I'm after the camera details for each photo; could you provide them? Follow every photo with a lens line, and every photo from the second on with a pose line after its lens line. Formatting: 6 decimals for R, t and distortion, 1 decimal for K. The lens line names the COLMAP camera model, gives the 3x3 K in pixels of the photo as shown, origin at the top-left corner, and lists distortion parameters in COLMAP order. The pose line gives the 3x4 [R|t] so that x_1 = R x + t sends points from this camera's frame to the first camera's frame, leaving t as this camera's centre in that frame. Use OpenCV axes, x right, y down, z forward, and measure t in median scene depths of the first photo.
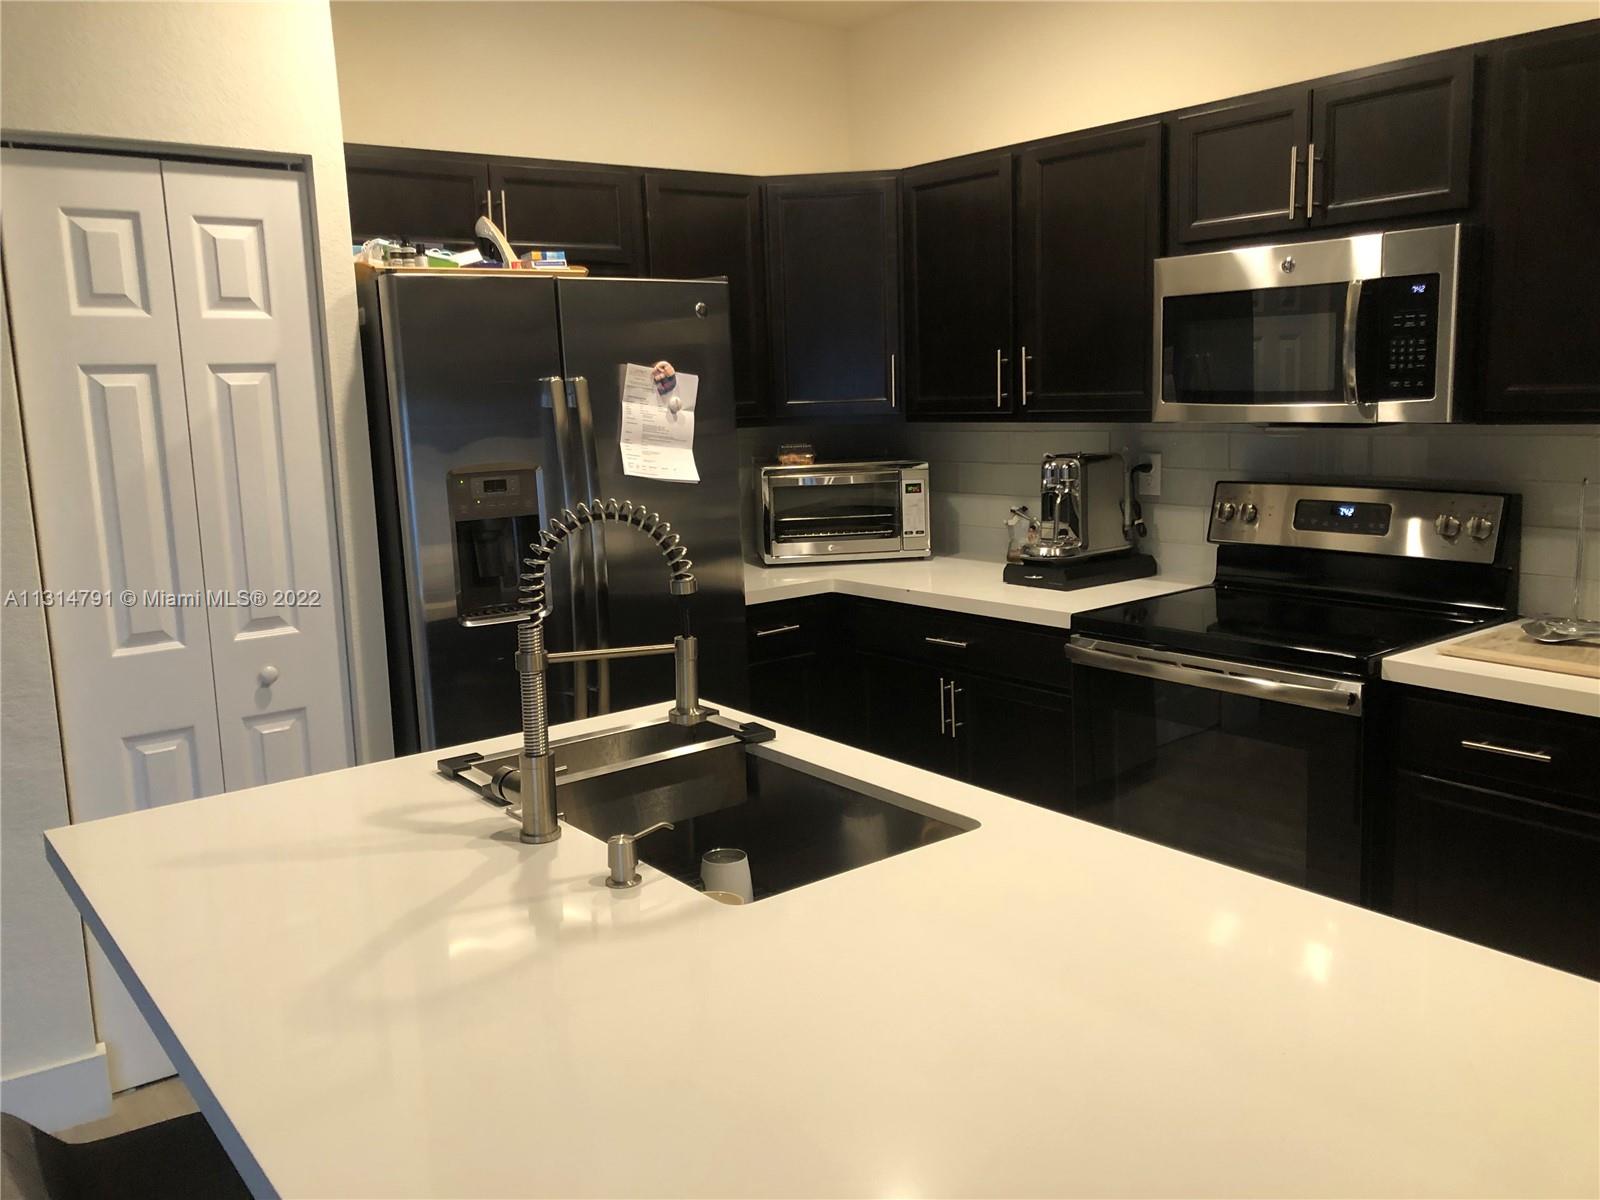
lens RADIAL K [[1310.9, 0, 800.0], [0, 1310.9, 600.0], [0, 0, 1]] dist [0.073977, -0.101551]
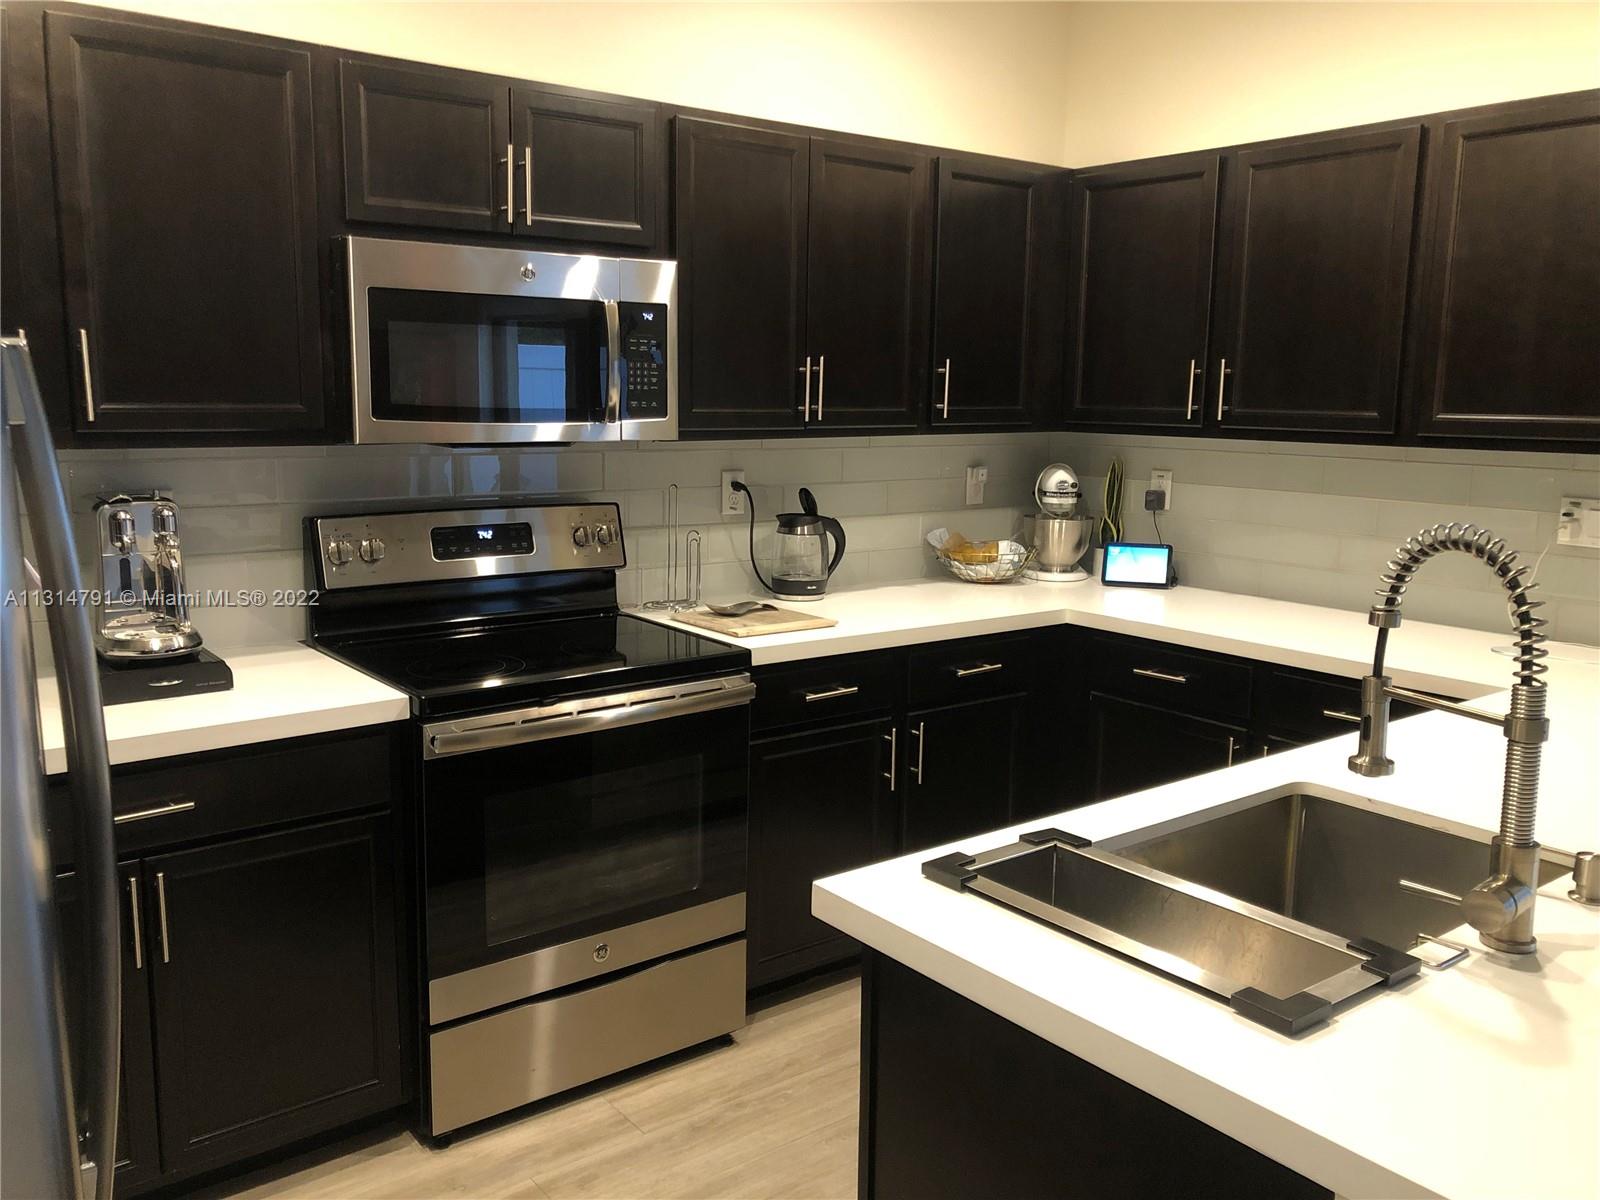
lens RADIAL K [[1310.9, 0, 800.0], [0, 1310.9, 600.0], [0, 0, 1]] dist [0.073977, -0.101551]
pose [[-0.005123, -0.131801, 0.991263, -0.624053], [0.150304, 0.979913, 0.131069, -0.128193], [-0.988627, 0.149662, 0.014790, 0.885203]]
